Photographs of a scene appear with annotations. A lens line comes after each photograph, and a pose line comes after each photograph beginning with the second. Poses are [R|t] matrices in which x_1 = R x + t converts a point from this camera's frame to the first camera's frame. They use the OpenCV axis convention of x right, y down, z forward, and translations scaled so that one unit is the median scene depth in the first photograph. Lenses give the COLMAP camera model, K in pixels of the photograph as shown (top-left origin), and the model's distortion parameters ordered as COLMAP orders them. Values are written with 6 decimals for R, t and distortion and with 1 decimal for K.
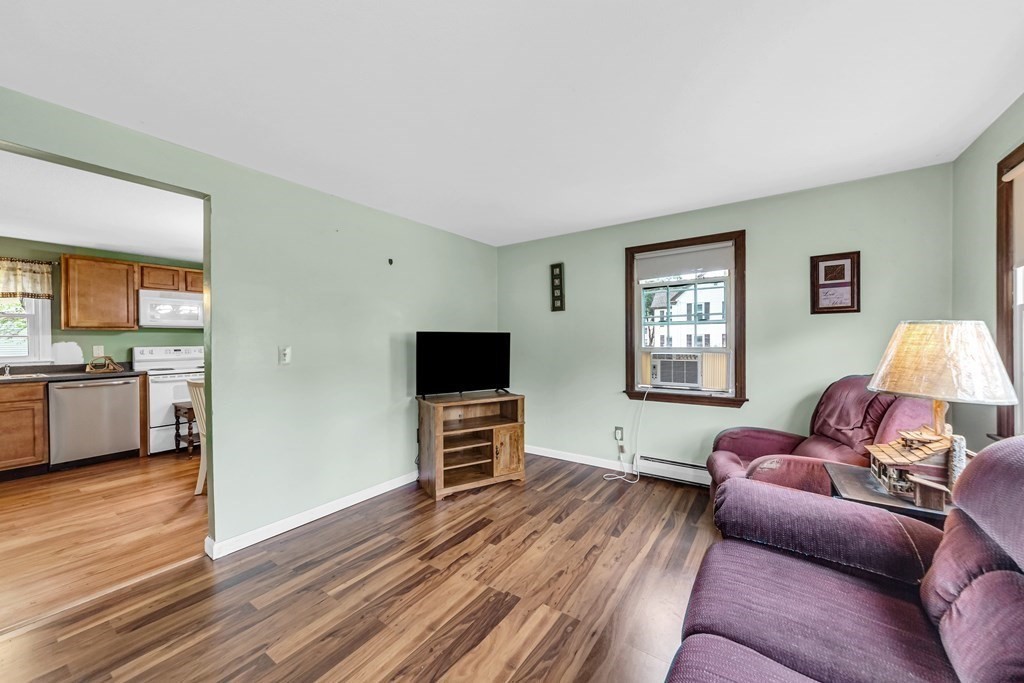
lens RADIAL K [[375.6, 0, 510.2], [0, 375.6, 343.6], [0, 0, 1]] dist [0.009707, -0.000023]
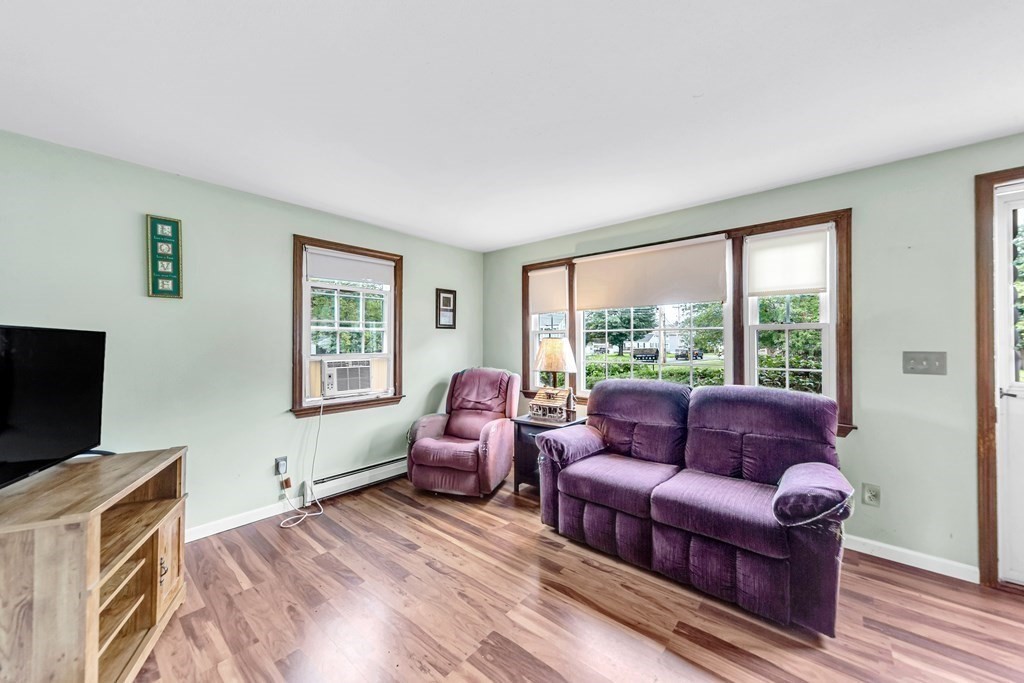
lens RADIAL K [[375.6, 0, 511.7], [0, 375.6, 343.2], [0, 0, 1]] dist [0.009707, -0.000023]
pose [[0.105705, 0.010155, 0.994346, -0.474216], [0.010773, 0.999877, -0.011357, -0.002571], [-0.994339, 0.011913, 0.105582, 0.462170]]
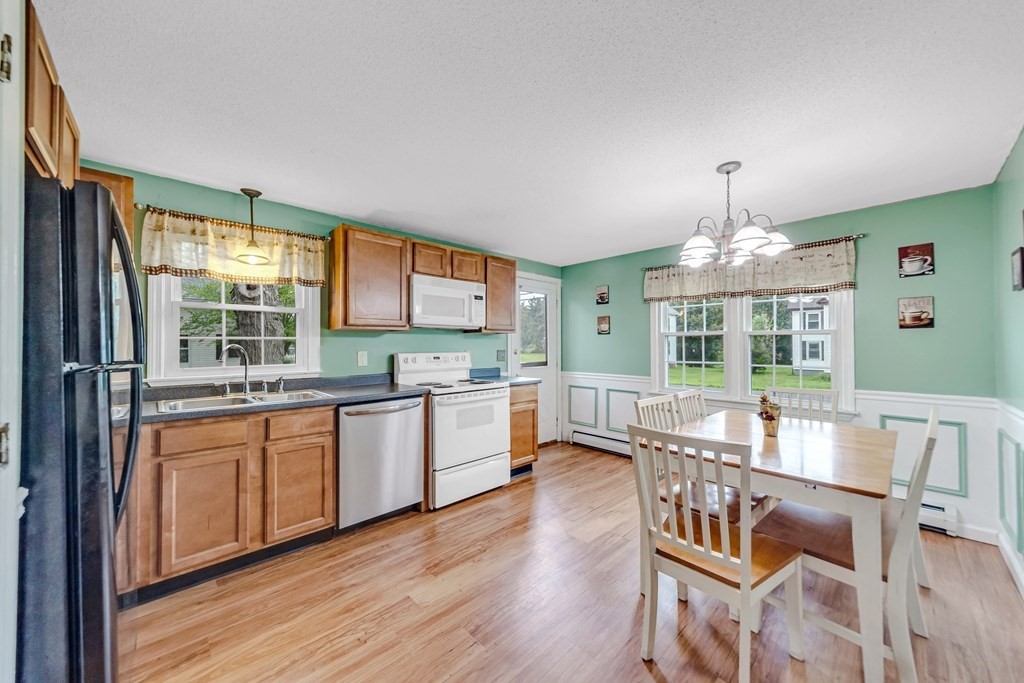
lens RADIAL K [[375.6, 0, 516.0], [0, 375.6, 340.7], [0, 0, 1]] dist [0.009707, -0.000023]
pose [[0.981206, 0.003606, -0.192928, -0.808316], [-0.006874, 0.999844, -0.016272, -0.006831], [0.192840, 0.017293, 0.981078, 0.419191]]
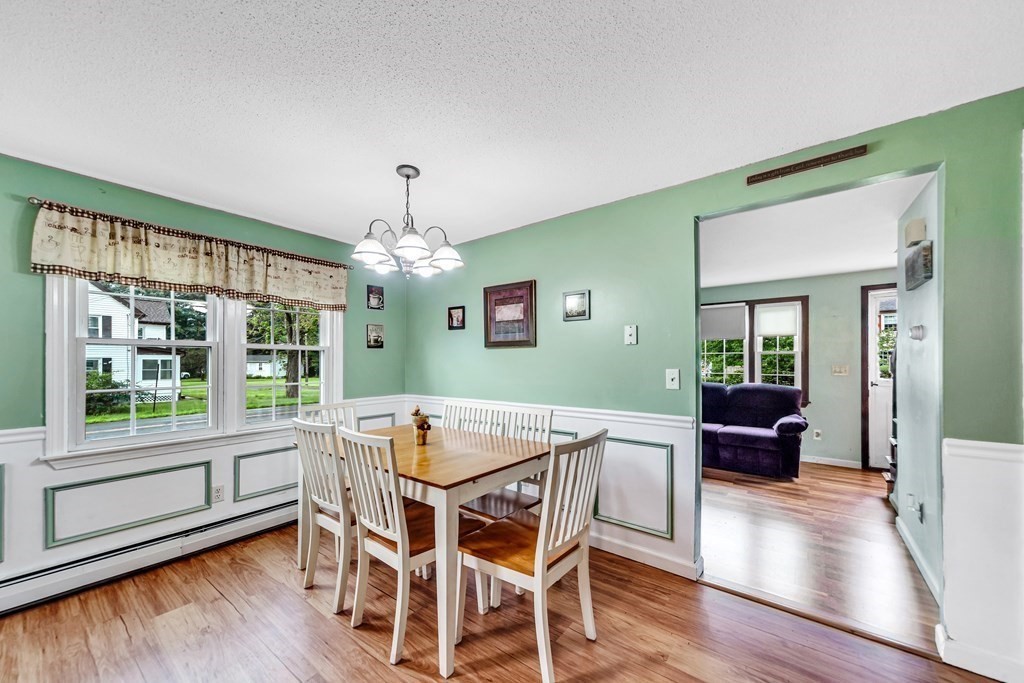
lens RADIAL K [[375.6, 0, 510.4], [0, 375.6, 361.9], [0, 0, 1]] dist [0.009707, -0.000023]
pose [[0.058709, 0.003318, 0.998270, -1.179064], [0.009622, 0.999946, -0.003889, -0.005476], [-0.998229, 0.009833, 0.058674, 0.935852]]
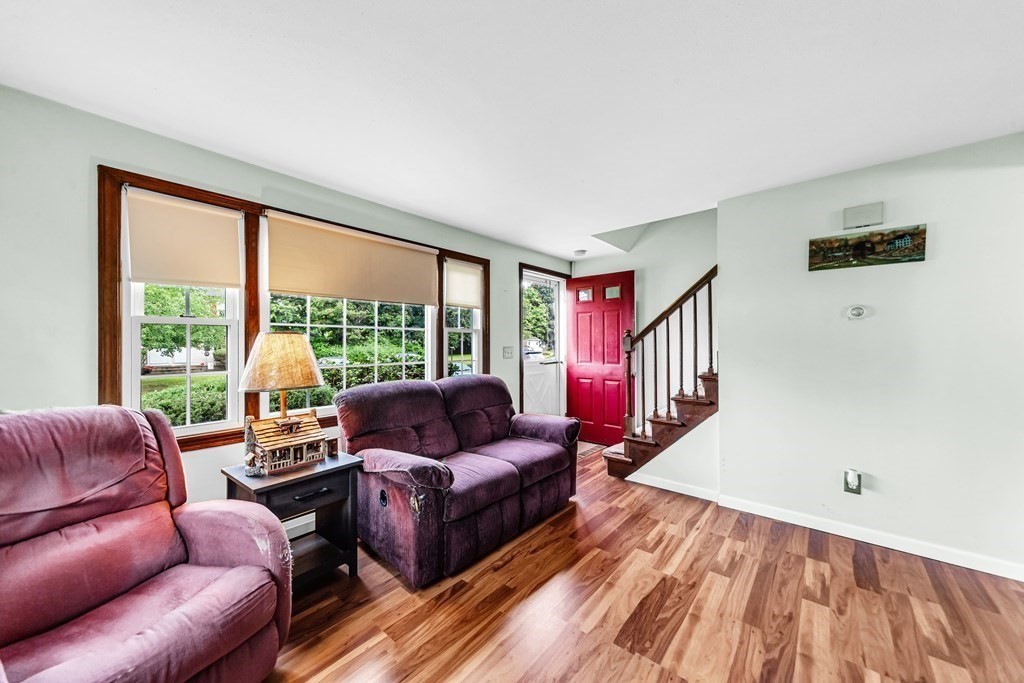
lens RADIAL K [[375.6, 0, 507.2], [0, 375.6, 339.8], [0, 0, 1]] dist [0.009707, -0.000023]
pose [[-0.994651, 0.016607, 0.101948, 0.092497], [0.017079, 0.999847, 0.003759, -0.013647], [-0.101870, 0.005480, -0.994783, 1.018963]]
